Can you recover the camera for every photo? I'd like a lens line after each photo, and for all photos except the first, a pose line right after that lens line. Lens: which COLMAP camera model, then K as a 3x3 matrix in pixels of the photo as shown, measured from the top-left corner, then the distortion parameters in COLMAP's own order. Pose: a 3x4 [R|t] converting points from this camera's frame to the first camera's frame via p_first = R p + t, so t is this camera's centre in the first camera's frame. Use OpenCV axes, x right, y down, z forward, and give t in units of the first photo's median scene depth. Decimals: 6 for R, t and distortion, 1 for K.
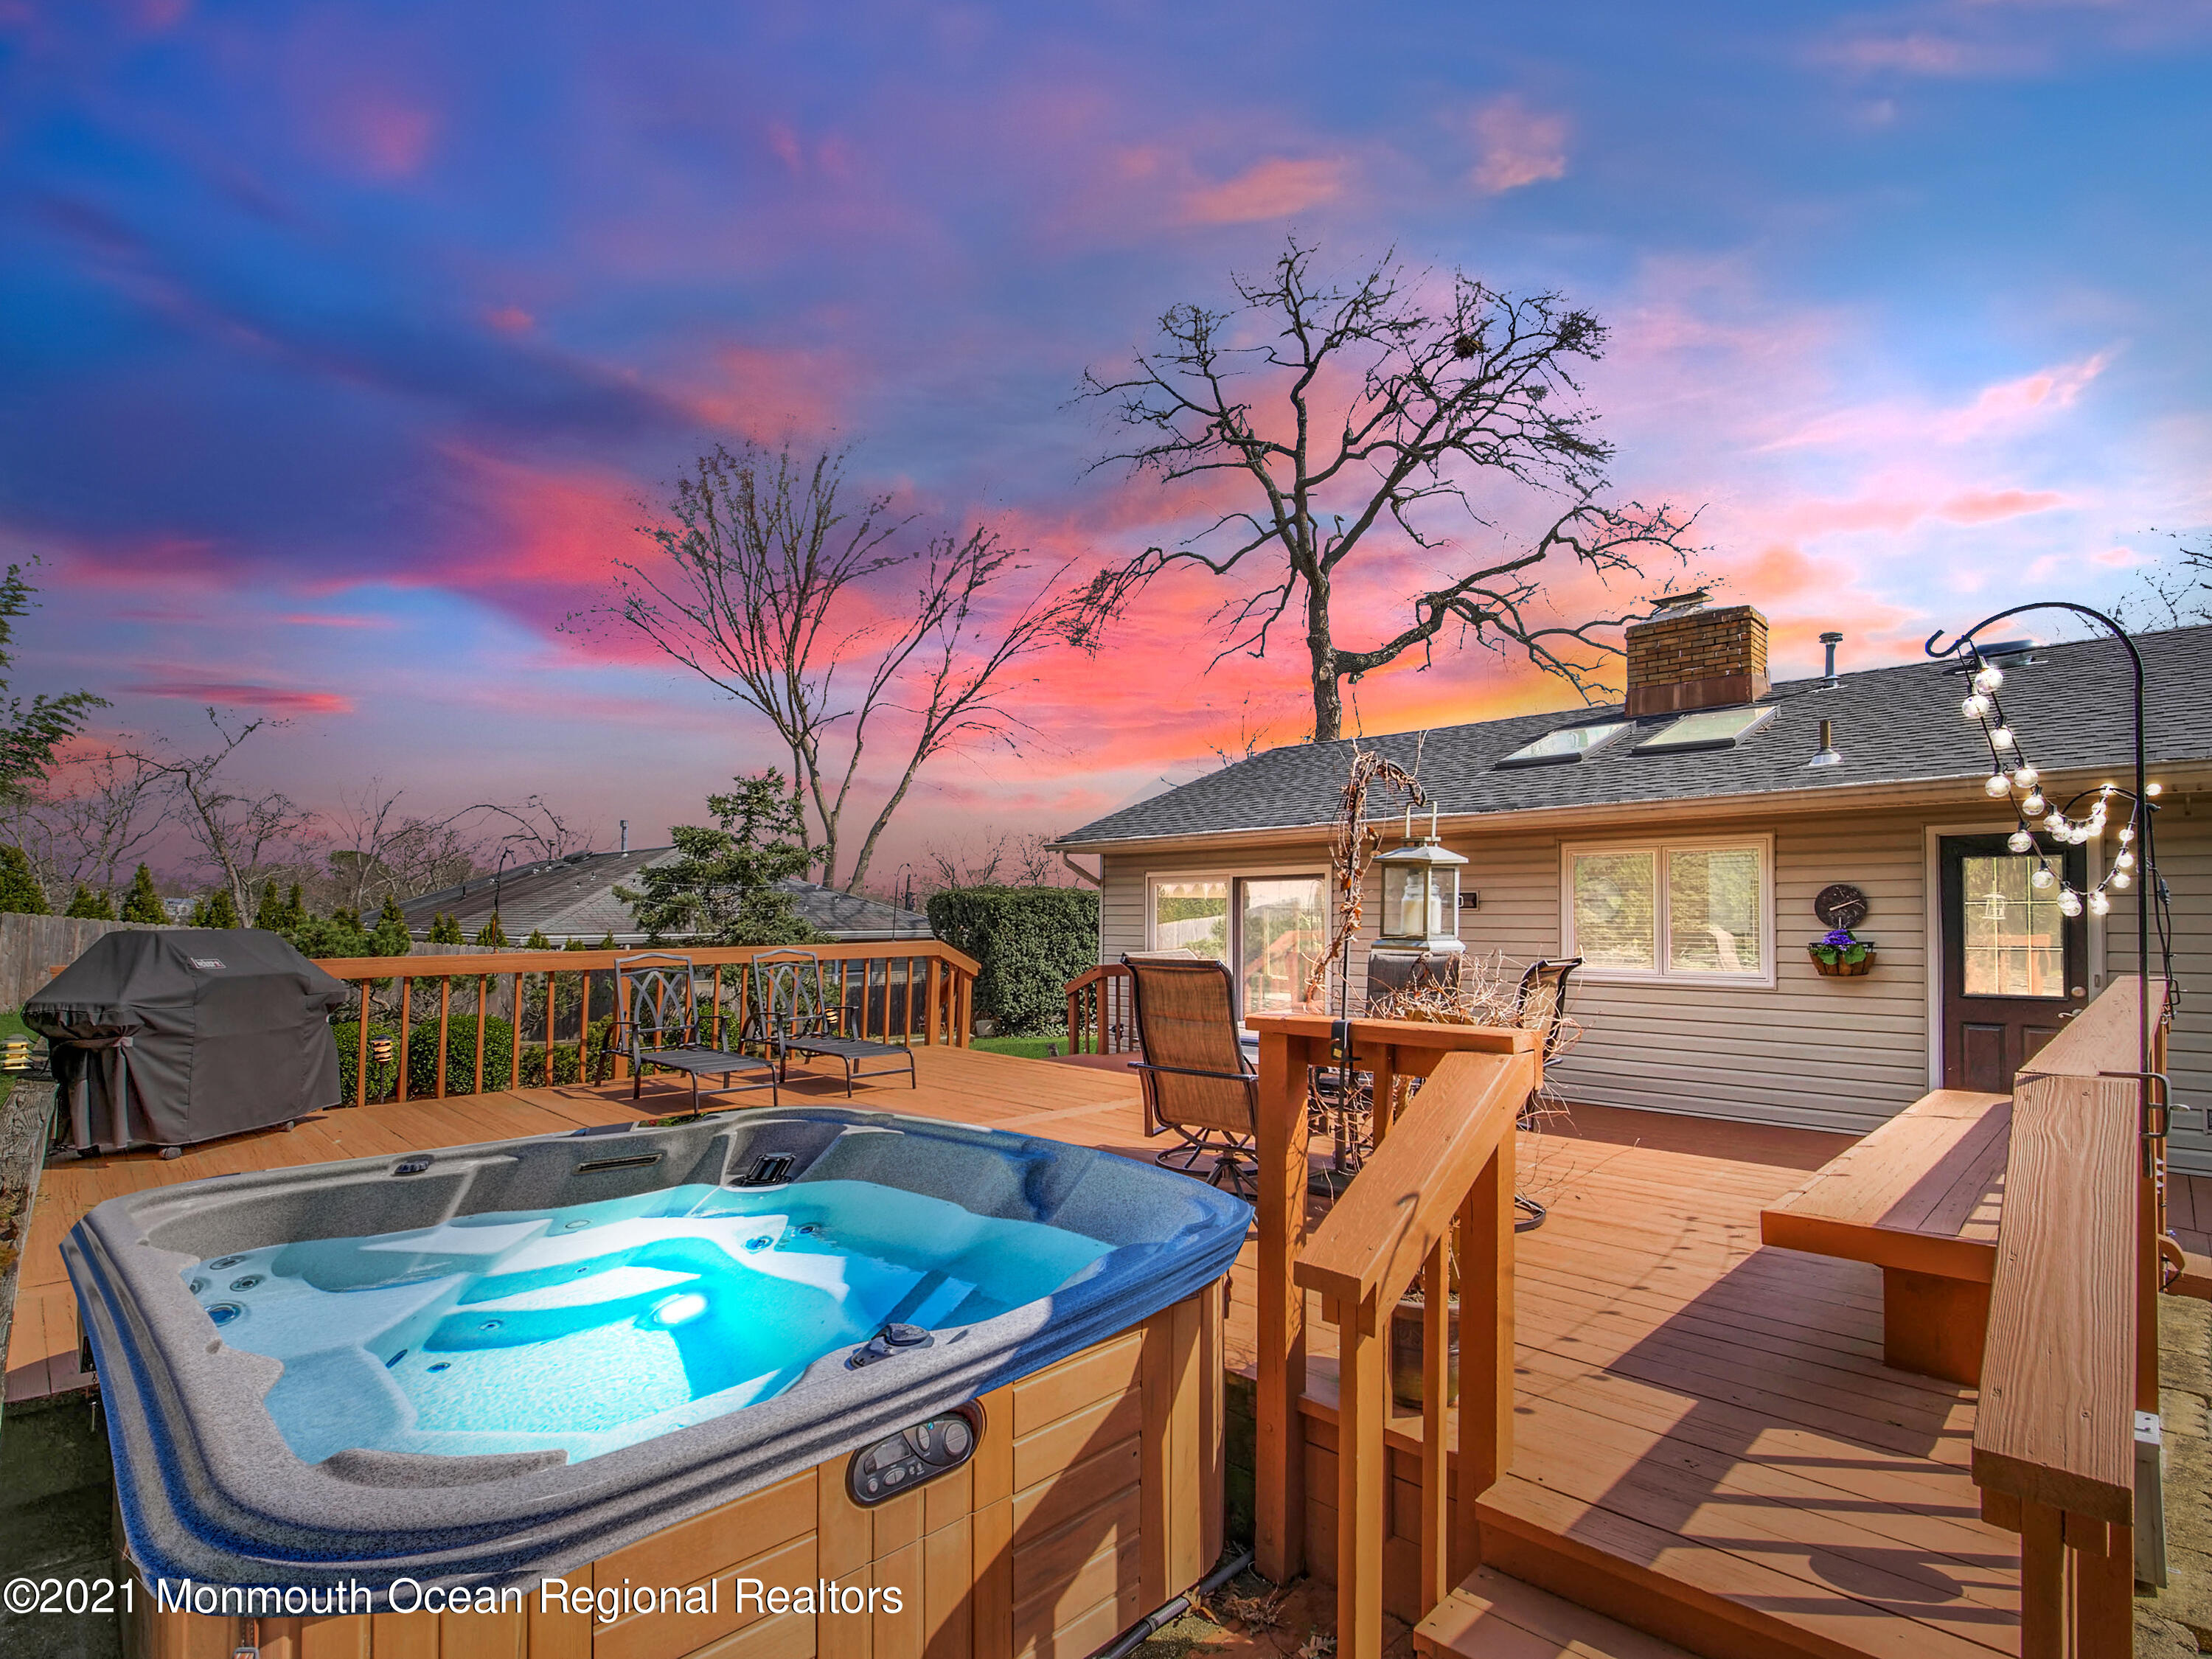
lens RADIAL K [[1048.0, 0, 1112.5], [0, 1048.0, 894.7], [0, 0, 1]] dist [-0.031472, -0.000556]
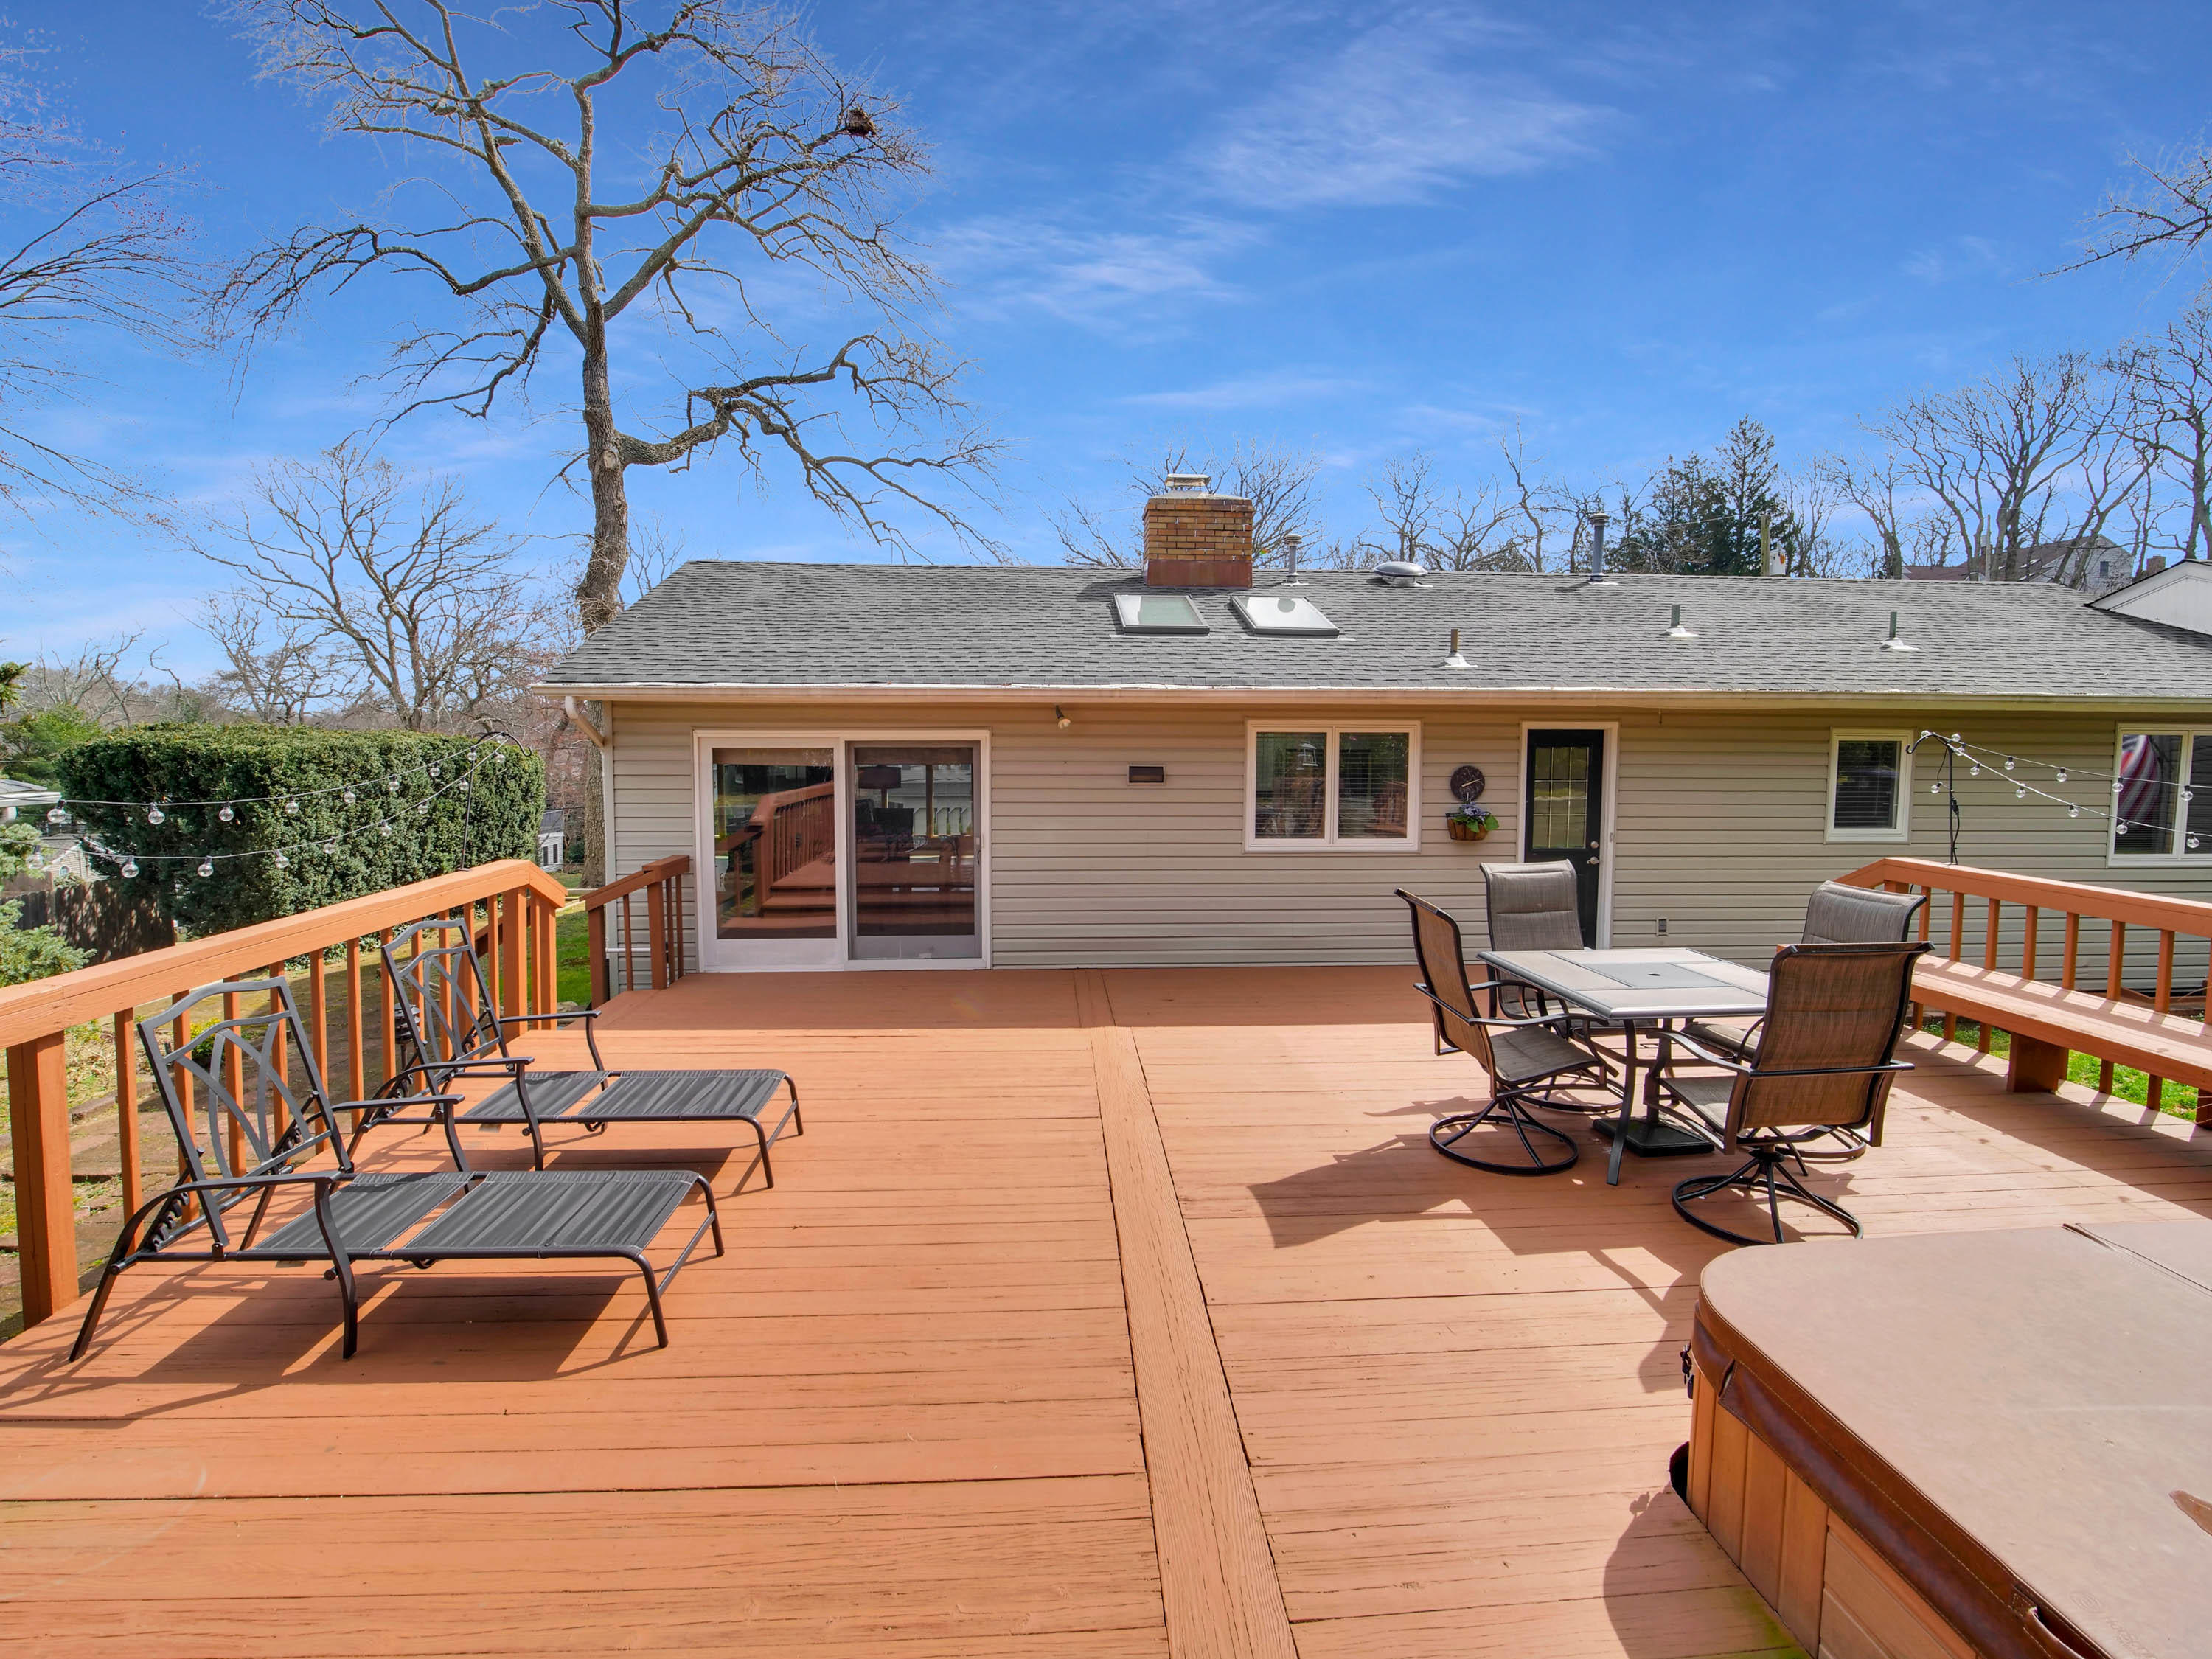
lens RADIAL K [[1071.5, 0, 1081.6], [0, 1071.5, 801.3], [0, 0, 1]] dist [-0.022967, 0.000328]
pose [[0.668126, -0.041853, 0.742870, -0.180946], [-0.021493, 0.996914, 0.075496, -0.017698], [-0.743738, -0.066407, 0.665165, 0.161053]]
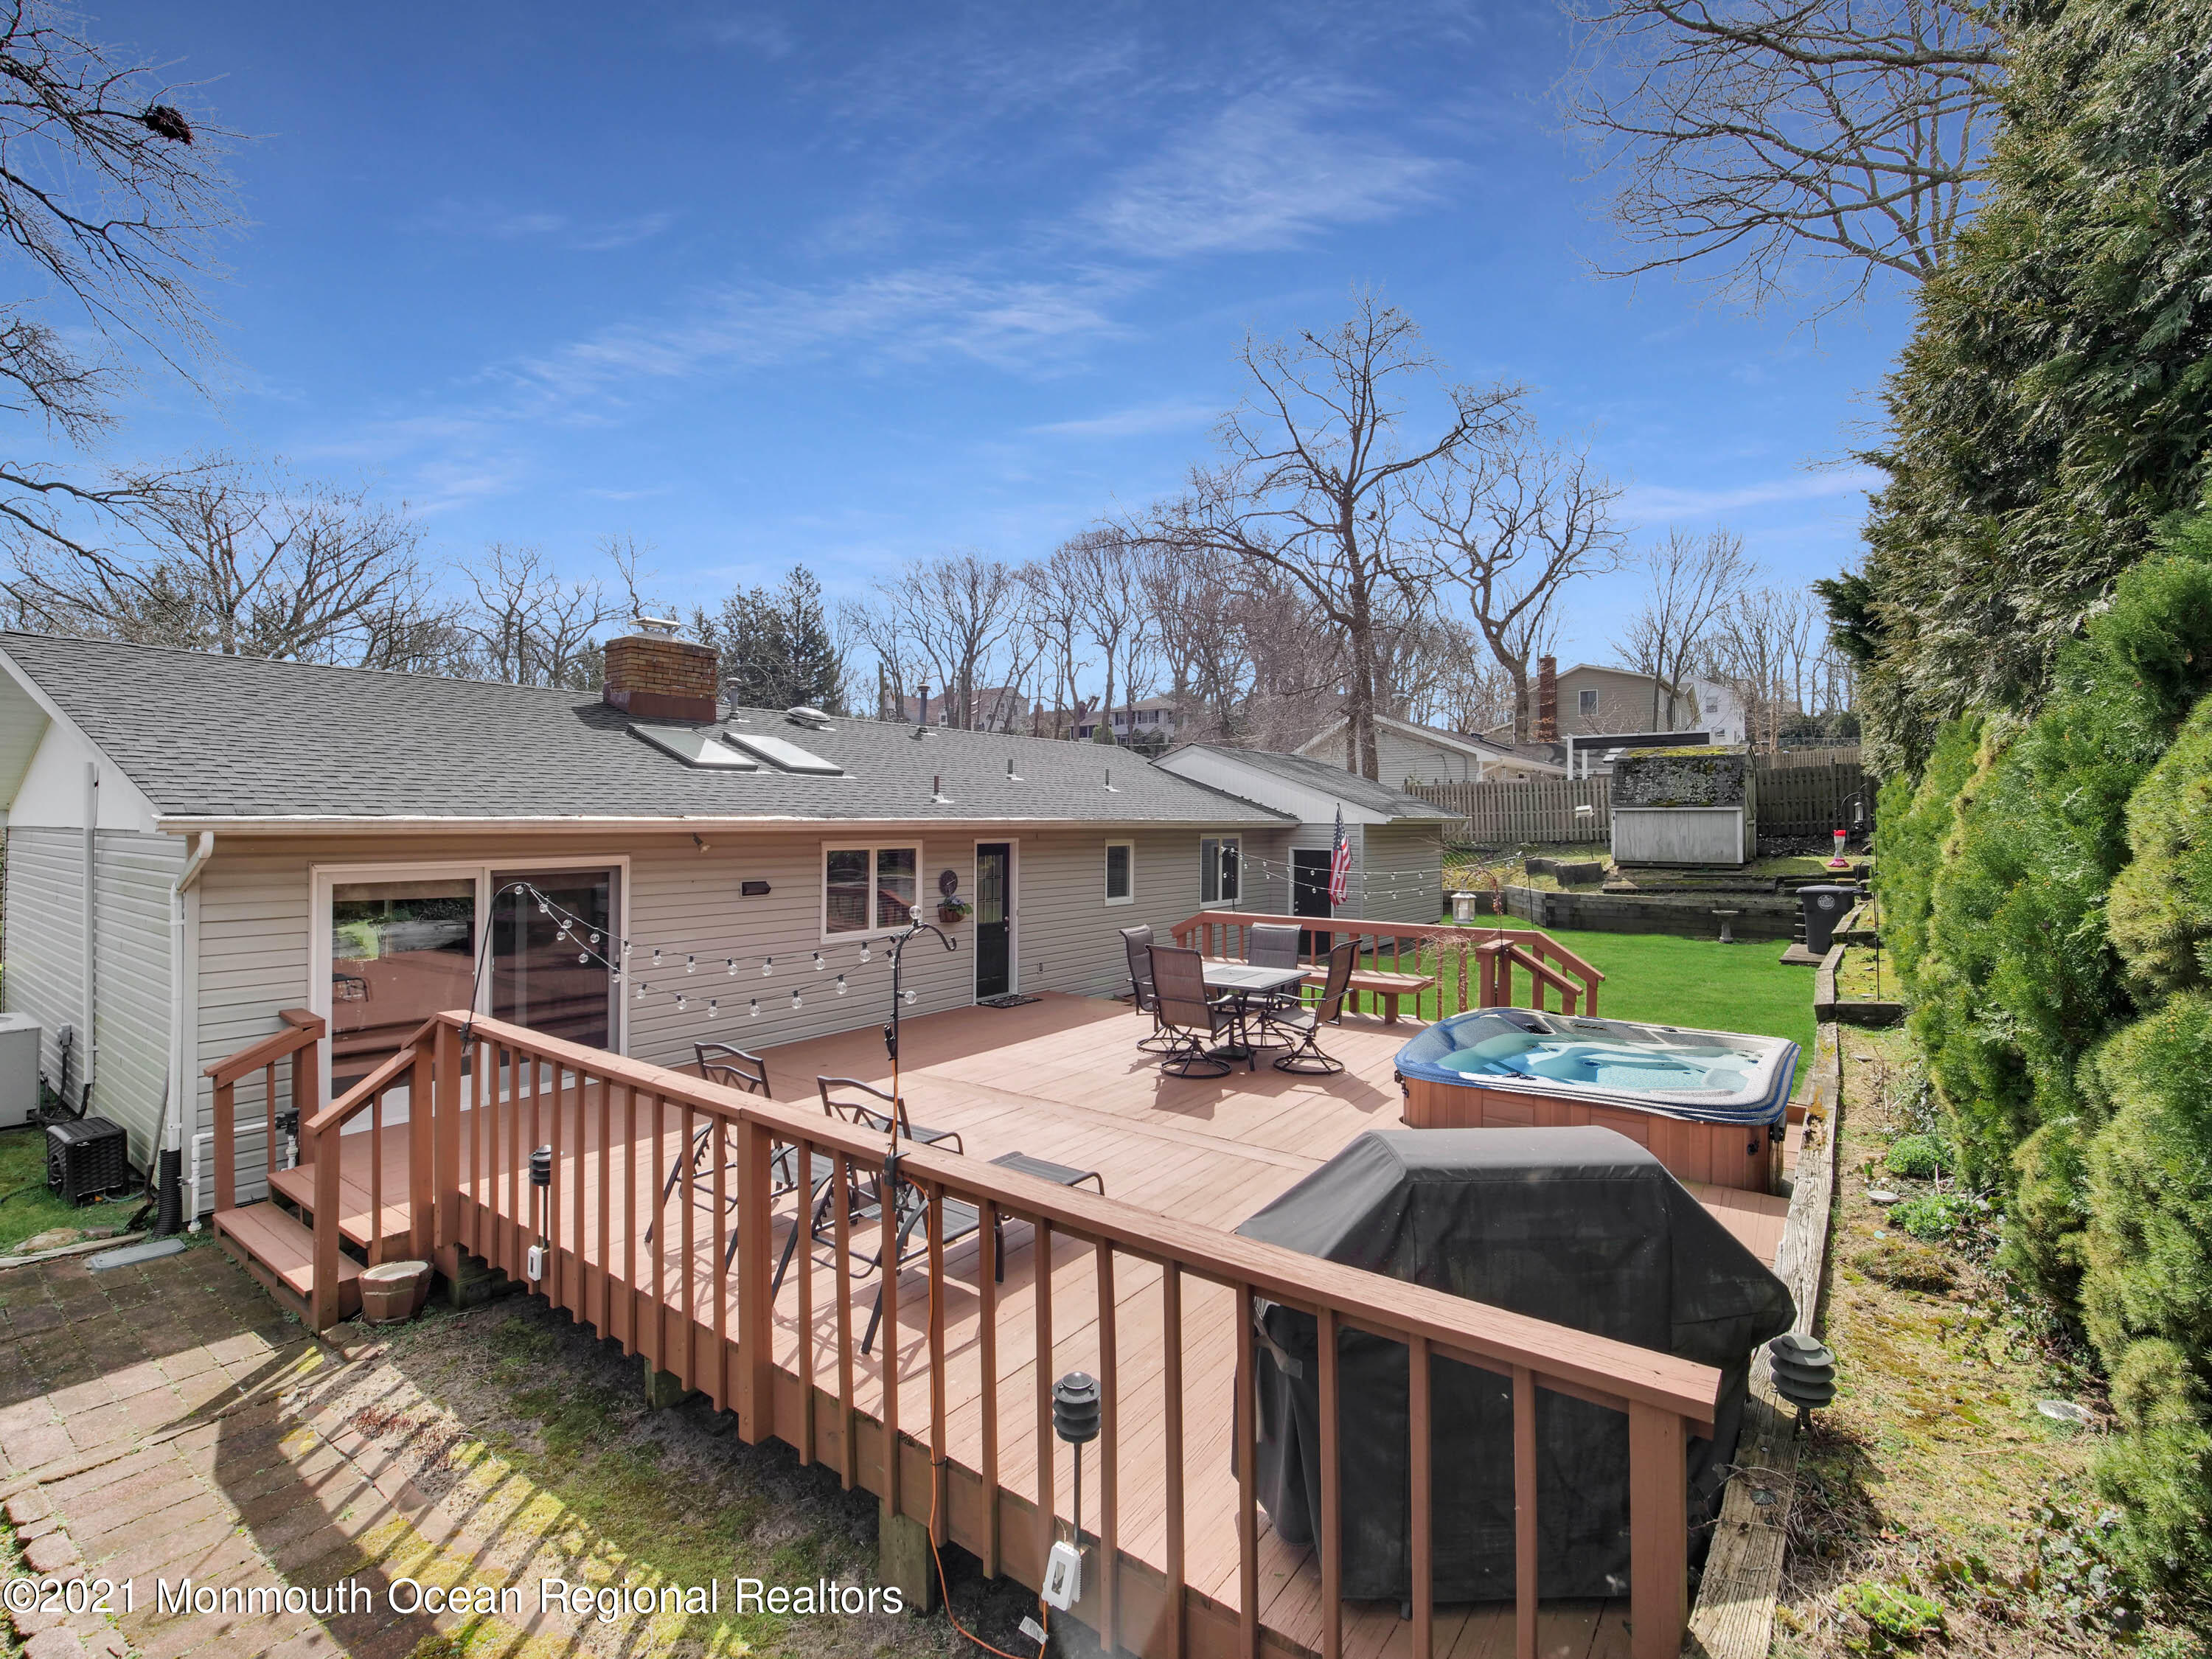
lens RADIAL K [[1034.8, 0, 1106.0], [0, 1034.8, 829.5], [0, 0, 1]] dist [0.000821, -0.000025]
pose [[-0.150259, -0.003862, 0.988639, -0.360741], [-0.019677, 0.999806, 0.000915, -0.028620], [-0.988451, -0.019316, -0.150305, 0.328659]]
